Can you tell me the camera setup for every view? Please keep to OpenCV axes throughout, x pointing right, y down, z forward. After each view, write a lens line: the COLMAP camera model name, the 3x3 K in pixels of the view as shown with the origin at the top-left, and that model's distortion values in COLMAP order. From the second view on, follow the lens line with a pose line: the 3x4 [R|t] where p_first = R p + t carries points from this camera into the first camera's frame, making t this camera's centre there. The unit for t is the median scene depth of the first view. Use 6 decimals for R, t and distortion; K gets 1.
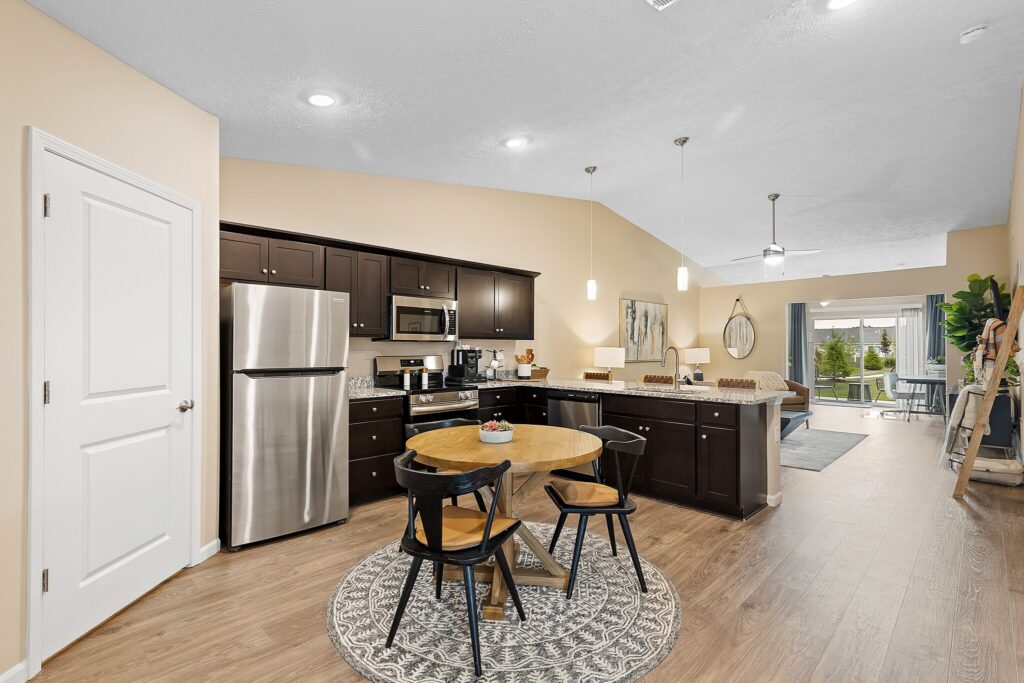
lens RADIAL K [[477.3, 0, 515.0], [0, 477.3, 343.5], [0, 0, 1]] dist [0.010802, 0.000076]
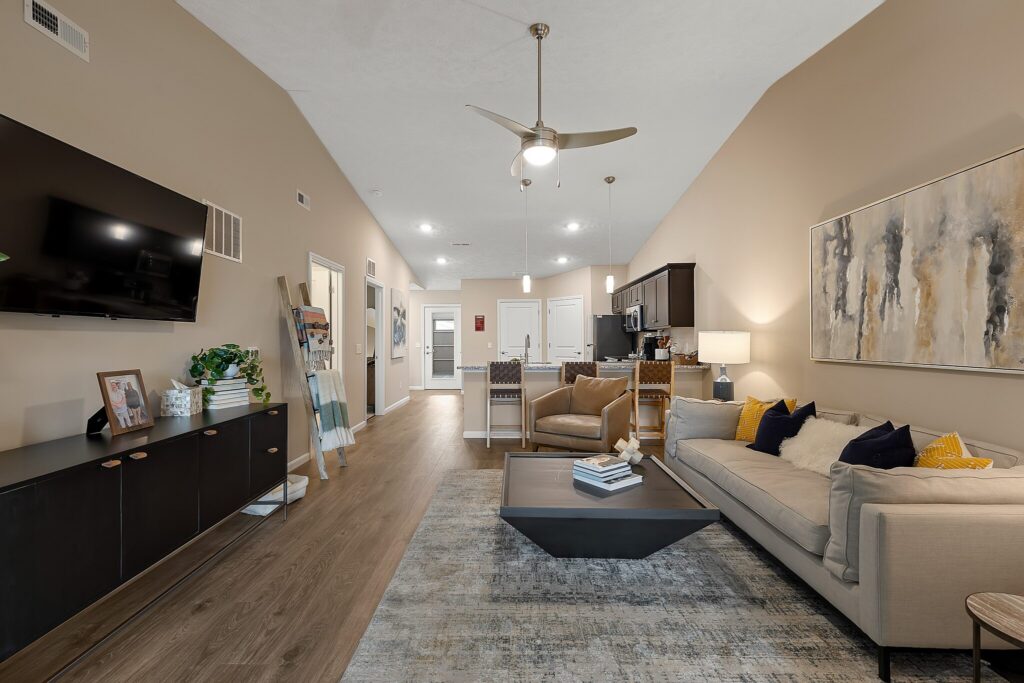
lens RADIAL K [[459.6, 0, 506.6], [0, 459.6, 341.8], [0, 0, 1]] dist [0.004874, -0.000099]
pose [[-0.725709, 0.002393, -0.687998, 1.245883], [0.007420, 0.999963, -0.004350, 0.032901], [0.687962, -0.008262, -0.725699, 1.829172]]
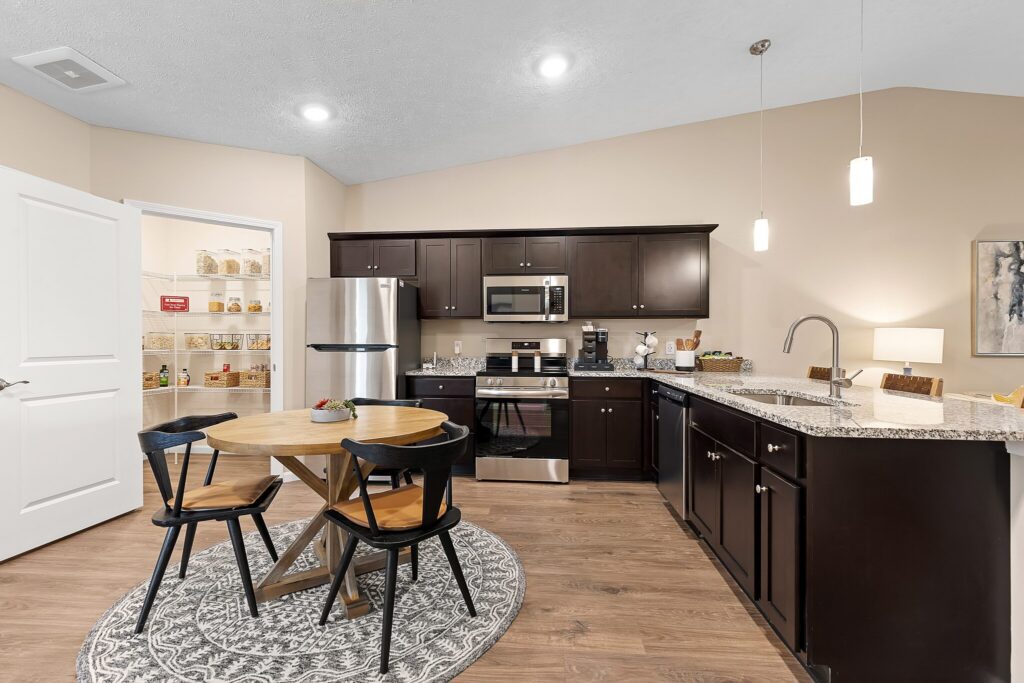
lens RADIAL K [[459.6, 0, 506.6], [0, 459.6, 341.8], [0, 0, 1]] dist [0.004874, -0.000099]
pose [[0.644809, 0.000783, -0.764343, 0.457788], [0.005994, 0.999964, 0.006081, 0.027177], [0.764320, -0.008503, 0.644781, 0.374940]]
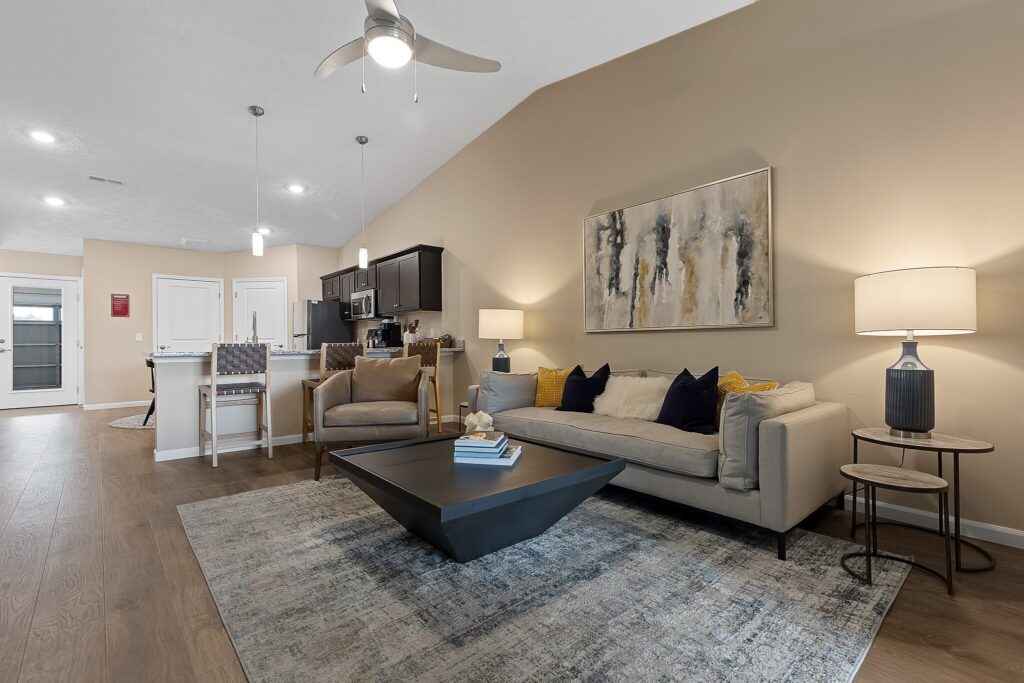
lens RADIAL K [[459.6, 0, 506.6], [0, 459.6, 341.8], [0, 0, 1]] dist [0.004874, -0.000099]
pose [[-0.080835, -0.007119, -0.996702, 1.249681], [0.014825, 0.999855, -0.008344, 0.087076], [0.996617, -0.015451, -0.080718, 1.545820]]
